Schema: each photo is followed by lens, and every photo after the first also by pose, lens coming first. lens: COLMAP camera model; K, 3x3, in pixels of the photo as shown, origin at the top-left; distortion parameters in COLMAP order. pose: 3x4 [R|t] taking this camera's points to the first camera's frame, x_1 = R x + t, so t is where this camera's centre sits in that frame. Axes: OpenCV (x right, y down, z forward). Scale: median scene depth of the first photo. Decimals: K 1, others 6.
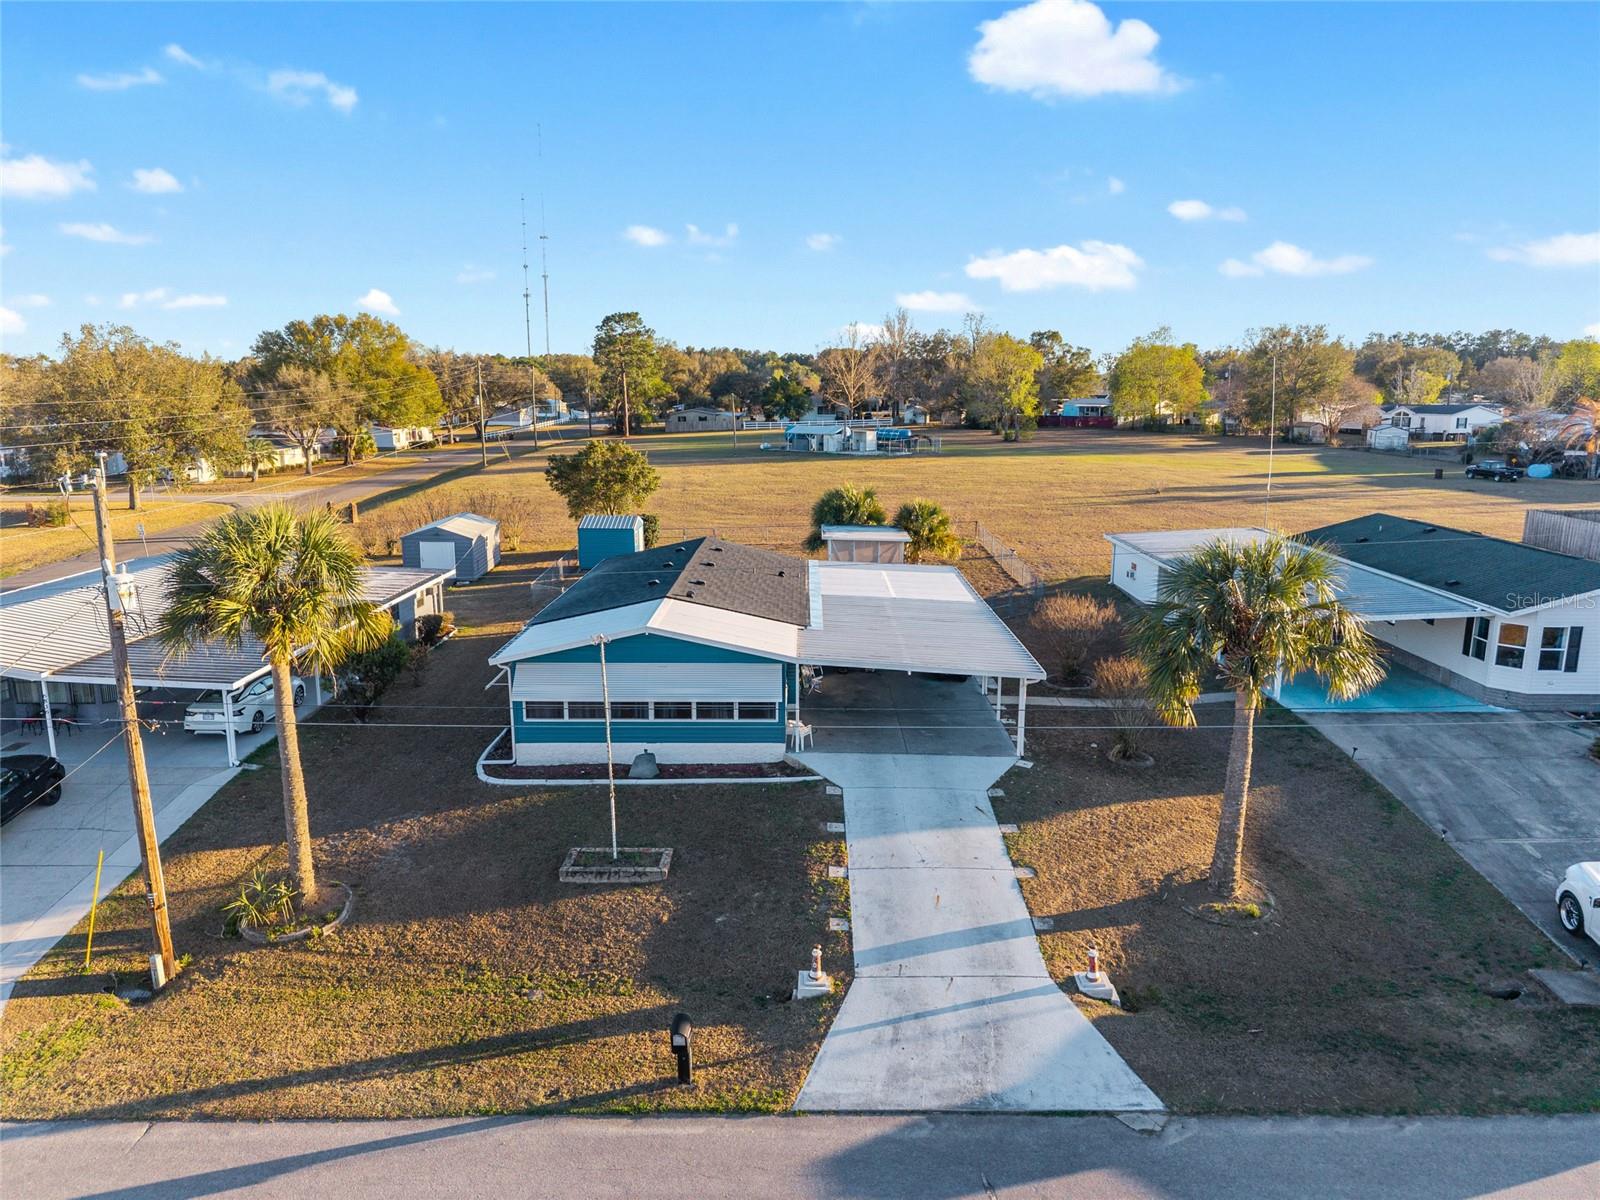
lens RADIAL K [[1063.4, 0, 788.9], [0, 1063.4, 597.5], [0, 0, 1]] dist [0.044282, -0.047022]
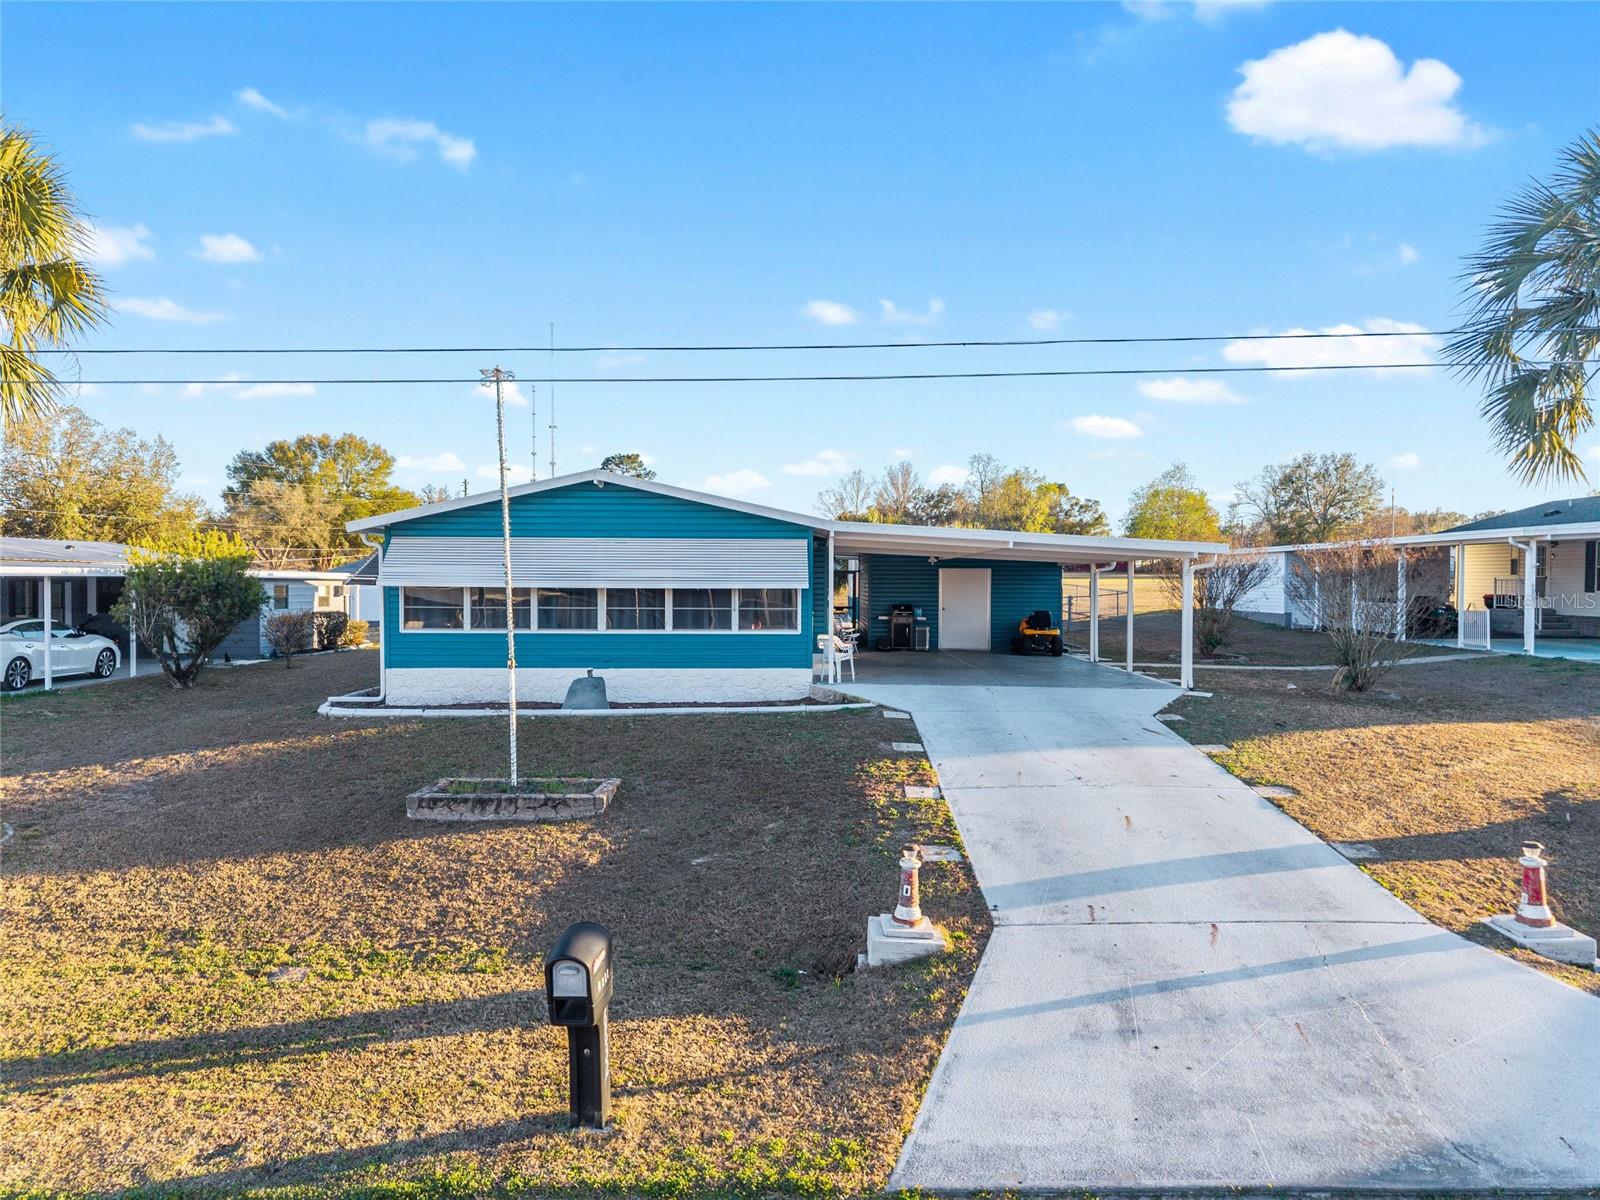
lens RADIAL K [[1063.4, 0, 788.9], [0, 1063.4, 597.5], [0, 0, 1]] dist [0.044282, -0.047022]
pose [[0.999999, 0.001471, 0.000159, -0.022222], [-0.001420, 0.984286, -0.176578, 0.264481], [-0.000416, 0.176578, 0.984287, 0.470984]]
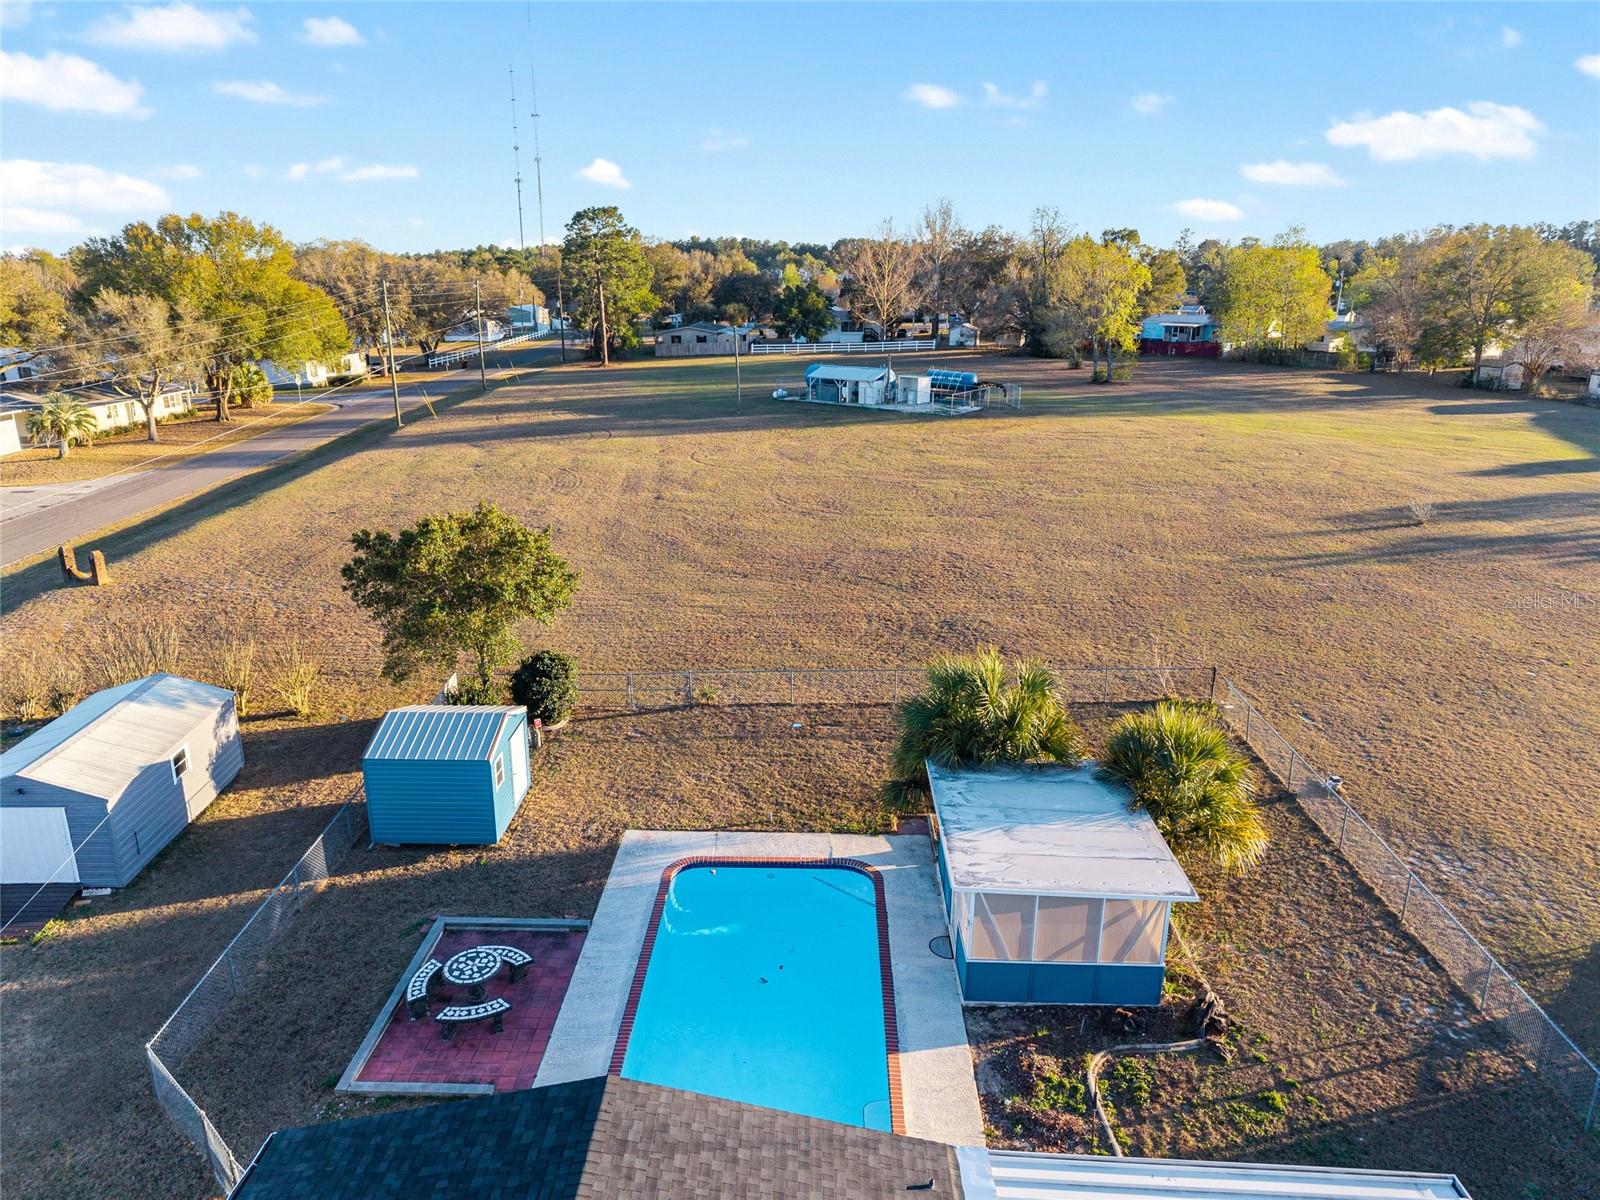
lens RADIAL K [[1072.3, 0, 787.8], [0, 1072.3, 599.7], [0, 0, 1]] dist [0.017108, -0.010626]
pose [[0.999944, 0.004433, -0.009635, -0.051188], [-0.003476, 0.995254, 0.097245, -0.428008], [0.010021, -0.097206, 0.995214, 1.411727]]
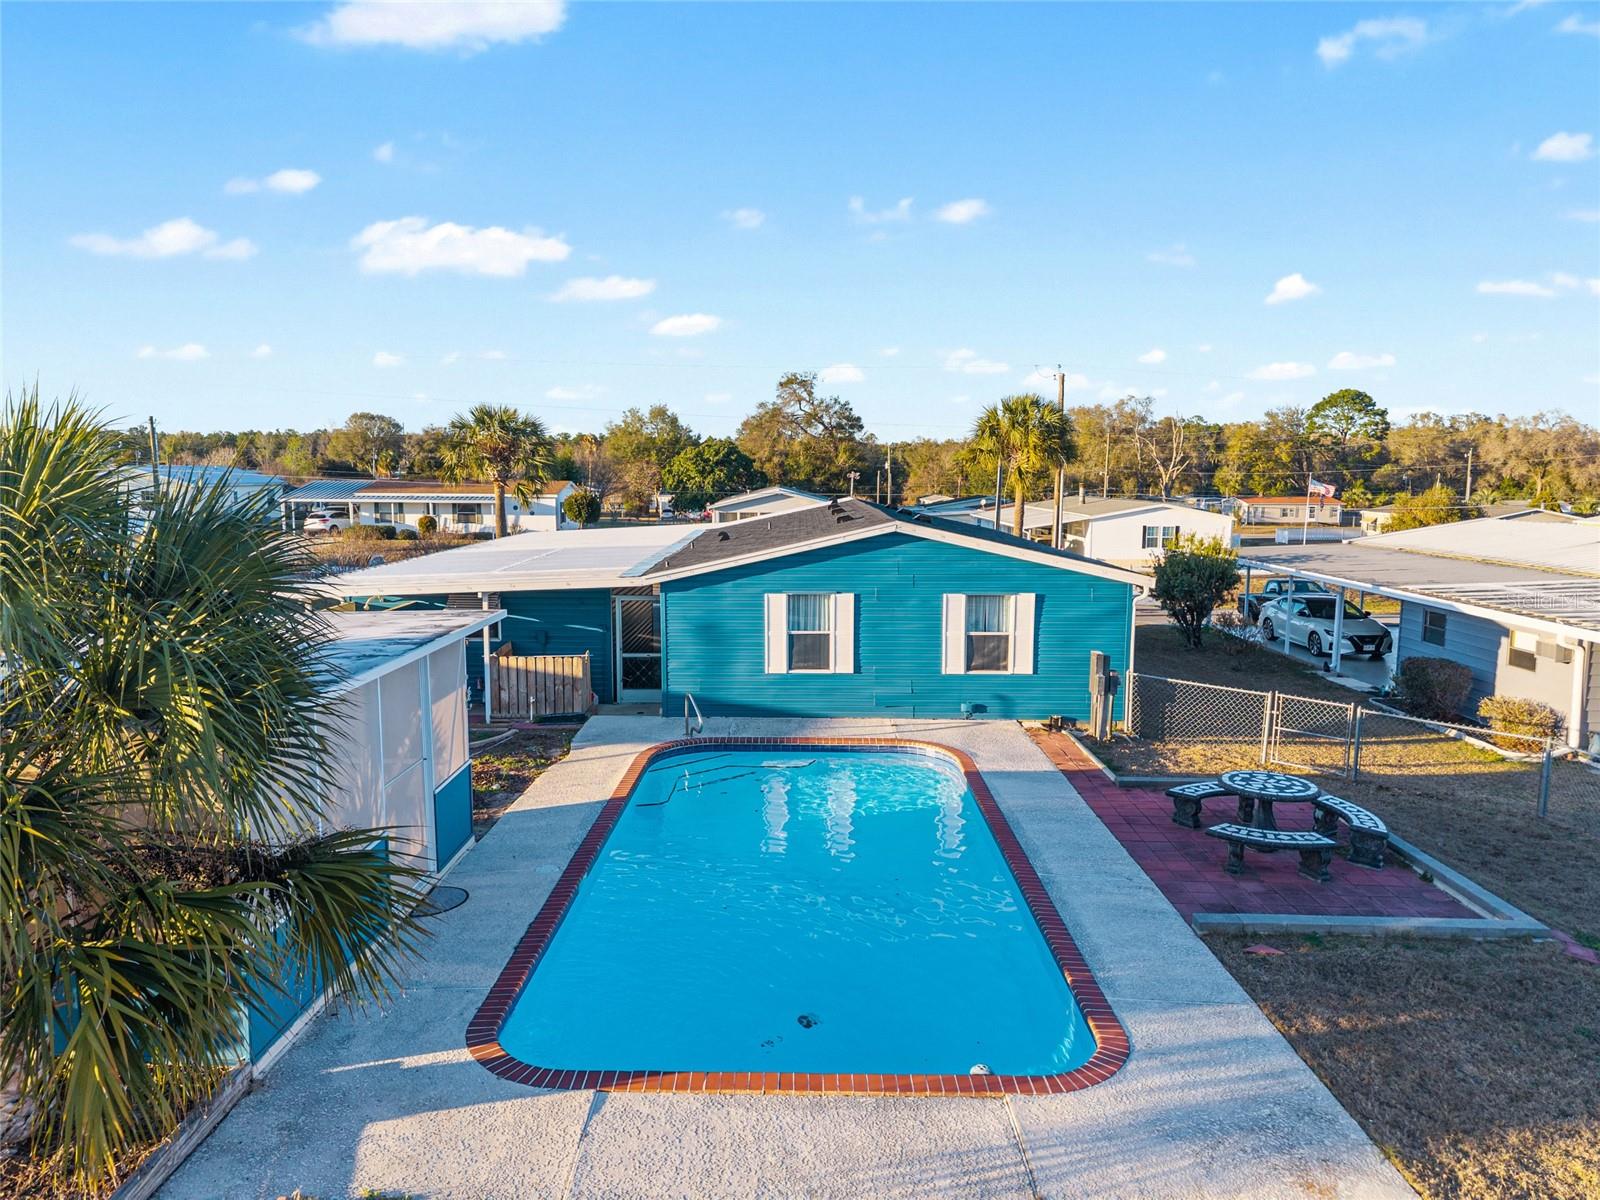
lens RADIAL K [[1063.4, 0, 788.9], [0, 1063.4, 597.5], [0, 0, 1]] dist [0.044282, -0.047022]
pose [[-0.999976, -0.004244, -0.005517, -0.070603], [-0.005751, 0.950328, 0.311196, -0.302139], [0.003922, 0.311220, -0.950330, 2.726119]]
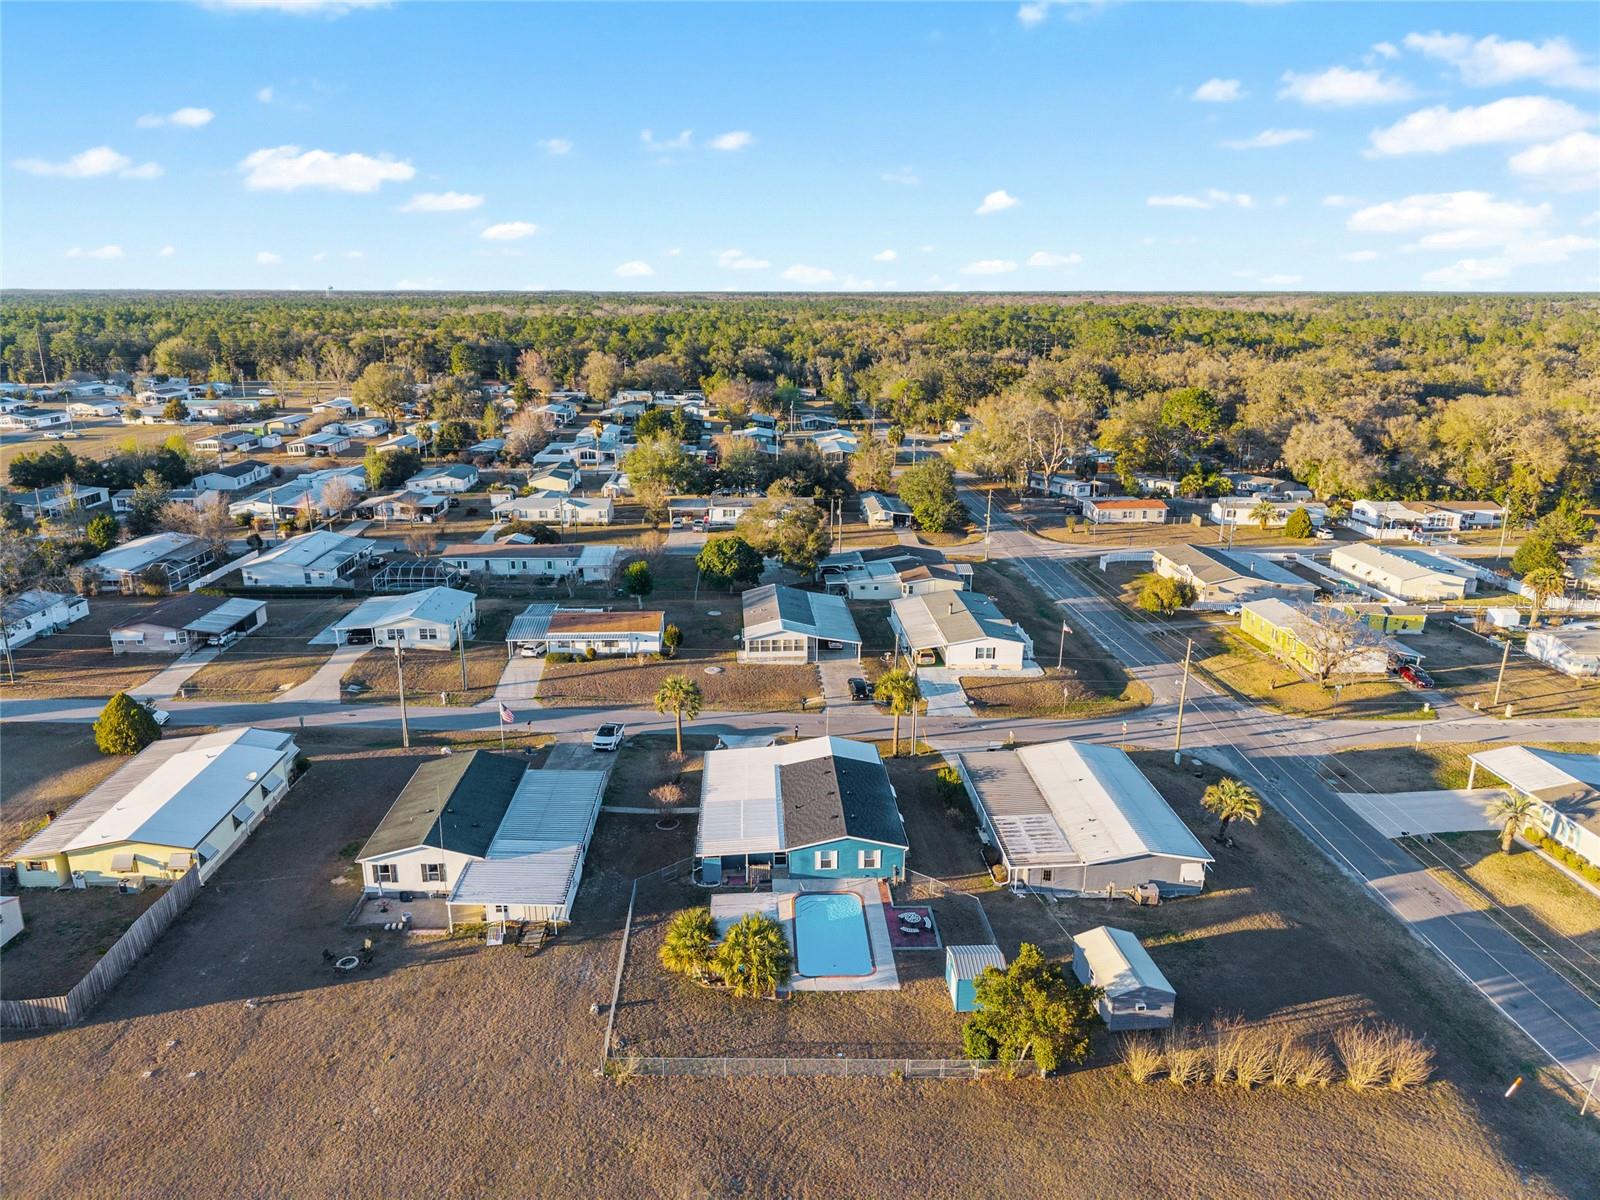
lens RADIAL K [[1063.4, 0, 788.9], [0, 1063.4, 597.5], [0, 0, 1]] dist [0.044282, -0.047022]
pose [[-0.998457, 0.012948, -0.054004, 0.191293], [-0.013270, 0.888644, 0.458405, -2.249529], [0.053925, 0.458414, -0.887101, 4.507715]]
